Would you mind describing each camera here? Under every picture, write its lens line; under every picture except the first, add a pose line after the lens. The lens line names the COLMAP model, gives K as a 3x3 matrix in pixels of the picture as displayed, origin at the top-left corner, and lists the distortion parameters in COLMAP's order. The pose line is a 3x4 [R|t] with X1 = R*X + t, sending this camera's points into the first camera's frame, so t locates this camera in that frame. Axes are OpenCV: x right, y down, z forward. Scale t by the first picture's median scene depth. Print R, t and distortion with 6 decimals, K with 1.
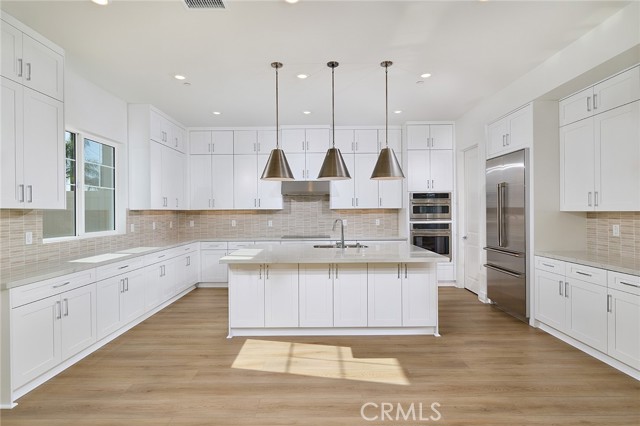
lens RADIAL K [[334.4, 0, 316.9], [0, 334.4, 212.7], [0, 0, 1]] dist [0.003727, -0.001479]
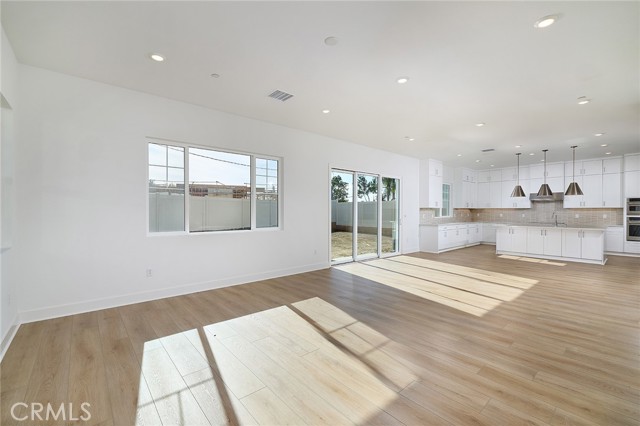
lens RADIAL K [[273.9, 0, 316.1], [0, 273.9, 213.7], [0, 0, 1]] dist [-0.001654, -0.001034]
pose [[0.645365, 0.018285, -0.763656, 0.398758], [-0.007331, 0.999816, 0.017745, 0.004610], [0.763839, -0.005854, 0.645380, -1.259925]]
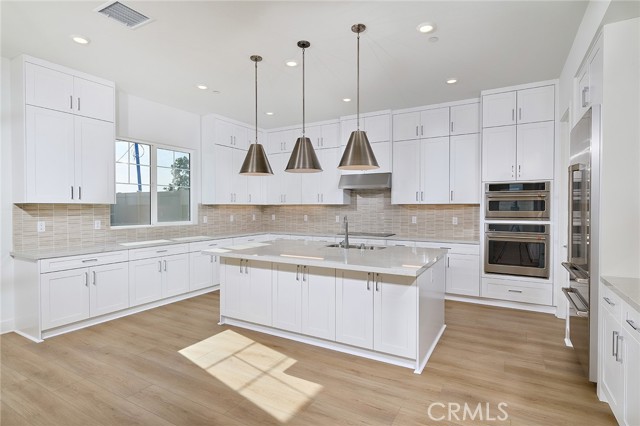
lens RADIAL K [[331.2, 0, 319.7], [0, 331.2, 211.4], [0, 0, 1]] dist [-0.000622, 0.000898]
pose [[0.866648, 0.013716, -0.498731, 0.412336], [-0.008014, 0.999876, 0.013572, -0.003442], [0.498856, -0.007765, 0.866650, 0.187533]]
